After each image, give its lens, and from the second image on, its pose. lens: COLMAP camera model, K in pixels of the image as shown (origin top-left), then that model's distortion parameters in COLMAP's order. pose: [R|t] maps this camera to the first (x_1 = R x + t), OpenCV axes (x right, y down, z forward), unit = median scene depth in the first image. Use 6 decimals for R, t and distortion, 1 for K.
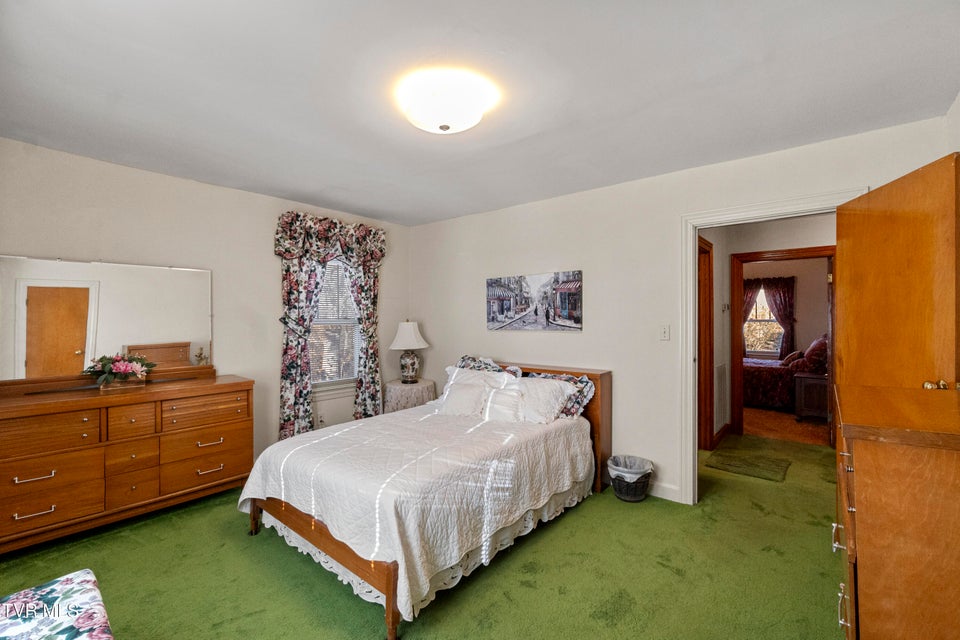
lens RADIAL K [[414.5, 0, 480.0], [0, 414.5, 320.0], [0, 0, 1]] dist [0.000144, 0.000105]
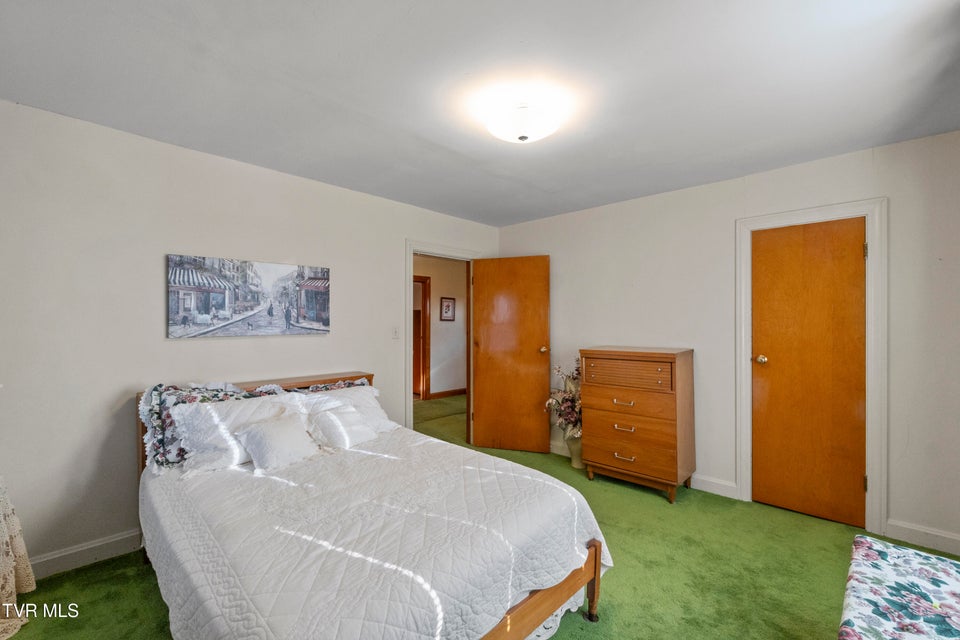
lens RADIAL K [[414.5, 0, 480.0], [0, 414.5, 320.0], [0, 0, 1]] dist [0.000144, 0.000105]
pose [[0.059496, 0.003128, 0.998224, -0.637227], [-0.000938, 0.999995, -0.003078, -0.001964], [-0.998228, -0.000753, 0.059499, 0.588083]]
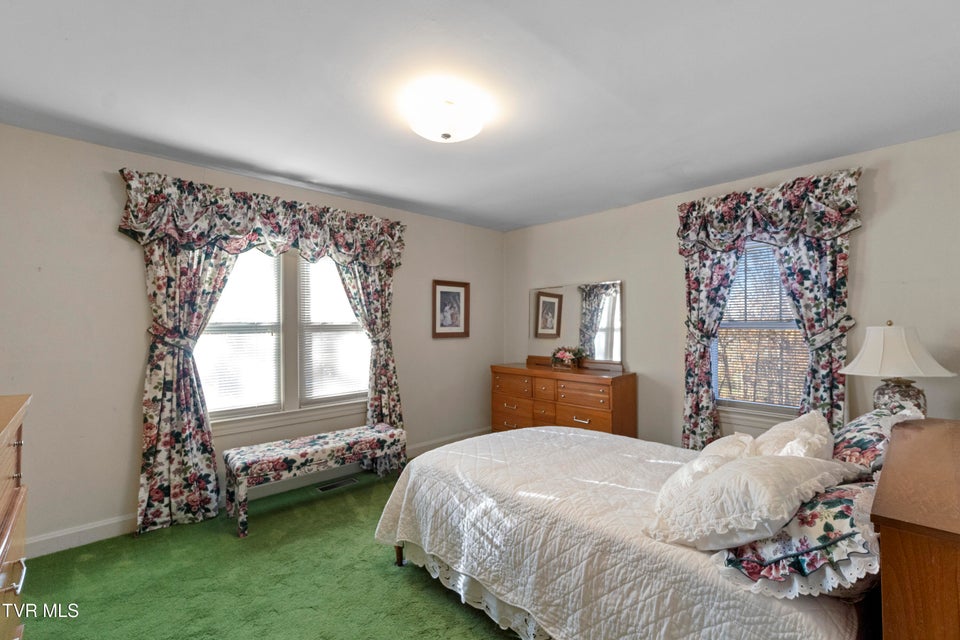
lens RADIAL K [[417.9, 0, 479.8], [0, 417.9, 328.9], [0, 0, 1]] dist [-0.000210, 0.000696]
pose [[-0.116477, 0.010667, -0.993136, 0.435419], [0.002521, 0.999942, 0.010445, 0.001900], [0.993190, -0.001288, -0.116497, 0.561395]]
